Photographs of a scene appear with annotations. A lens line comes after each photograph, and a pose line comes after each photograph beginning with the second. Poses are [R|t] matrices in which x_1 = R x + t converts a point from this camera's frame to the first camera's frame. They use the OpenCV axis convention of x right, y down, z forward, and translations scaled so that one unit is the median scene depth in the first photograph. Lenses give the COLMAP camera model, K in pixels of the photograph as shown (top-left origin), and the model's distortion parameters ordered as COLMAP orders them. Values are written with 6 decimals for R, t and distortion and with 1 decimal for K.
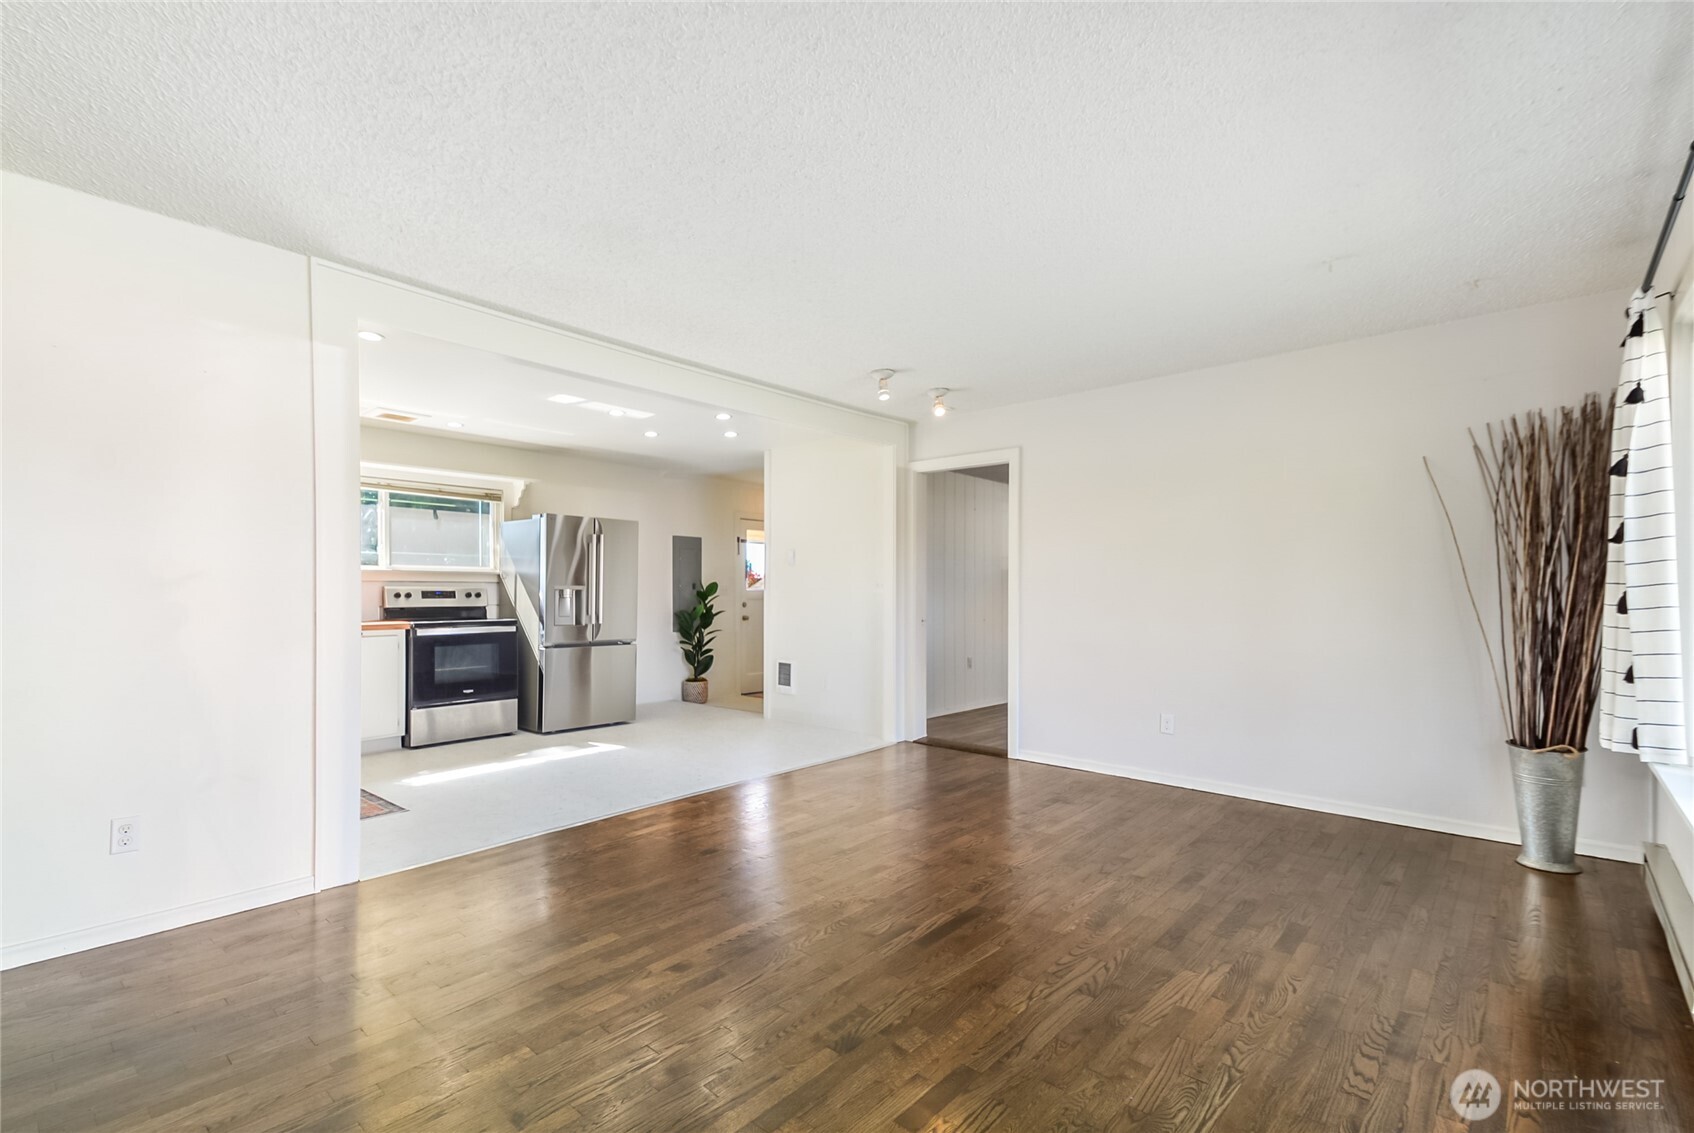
lens RADIAL K [[741.3, 0, 840.9], [0, 741.3, 573.6], [0, 0, 1]] dist [0.015222, -0.018964]
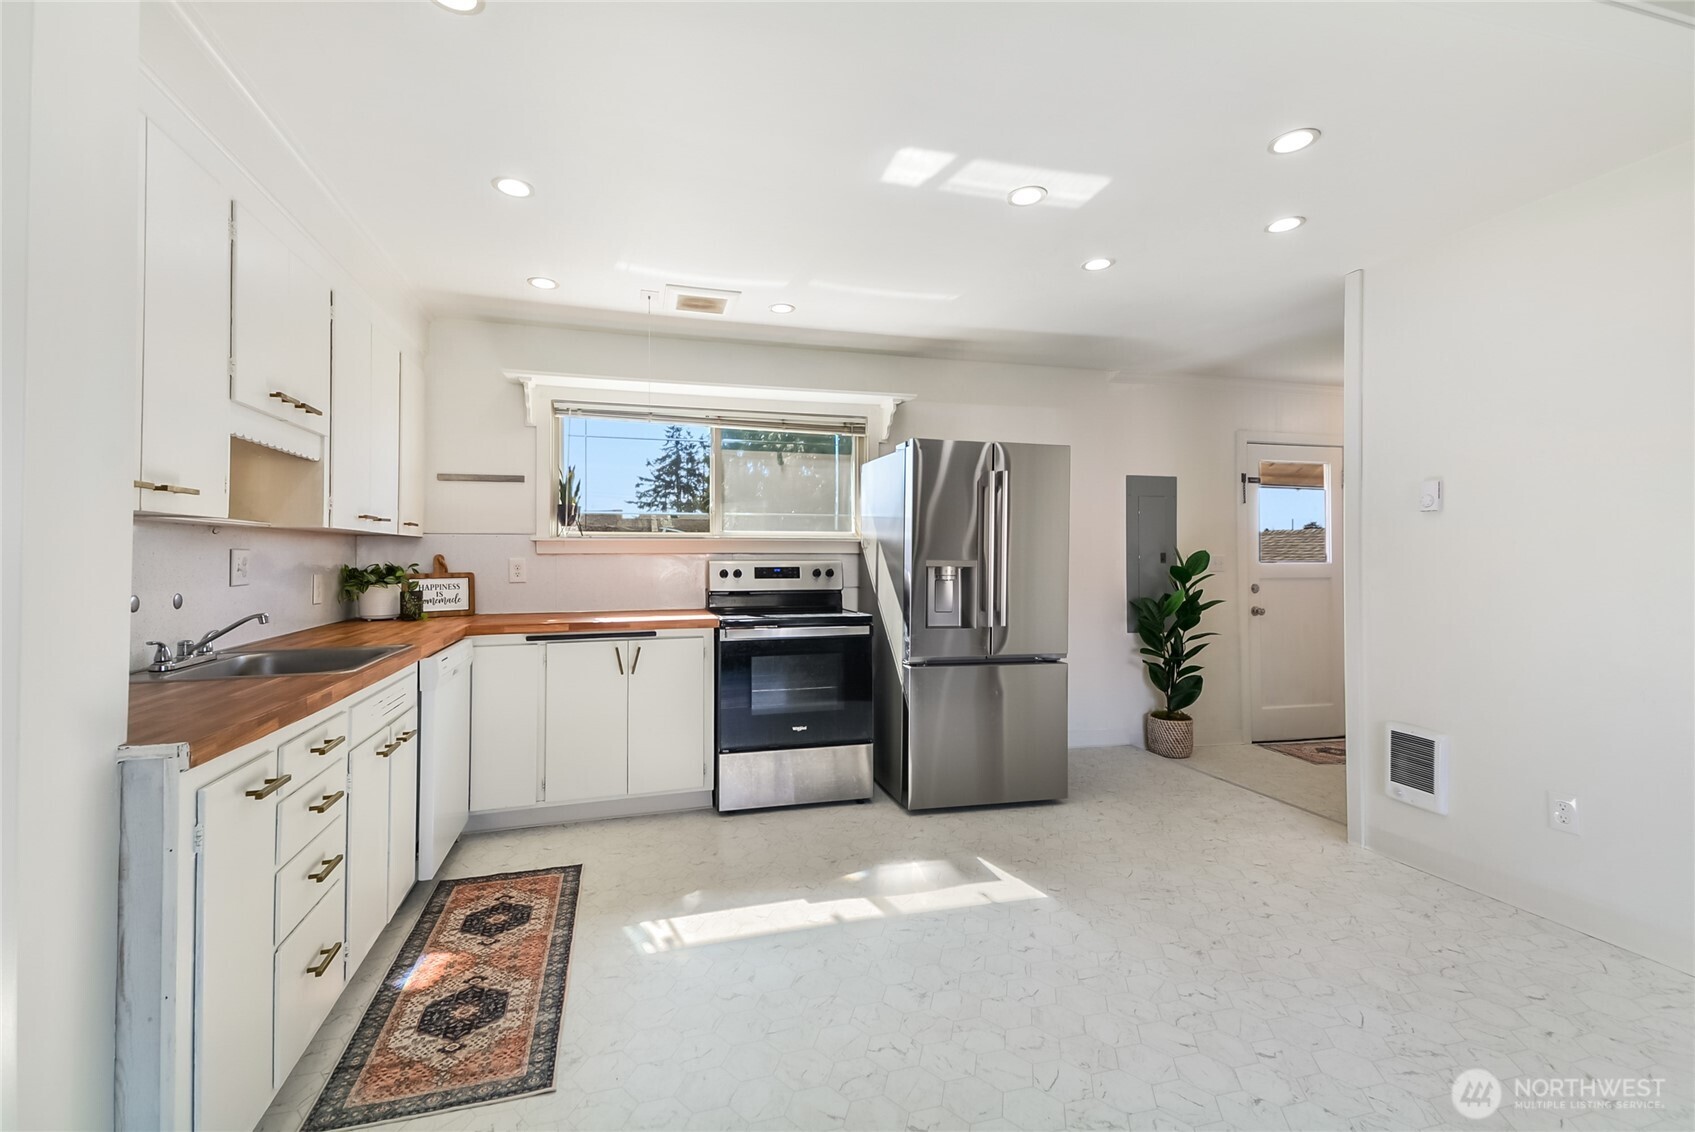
lens RADIAL K [[737.5, 0, 847.5], [0, 737.5, 566.0], [0, 0, 1]] dist [0.080085, -0.018125]
pose [[0.850057, 0.007540, -0.526637, -0.118720], [0.012632, 0.999318, 0.034697, -0.000666], [0.526539, -0.036147, 0.849382, 0.427240]]
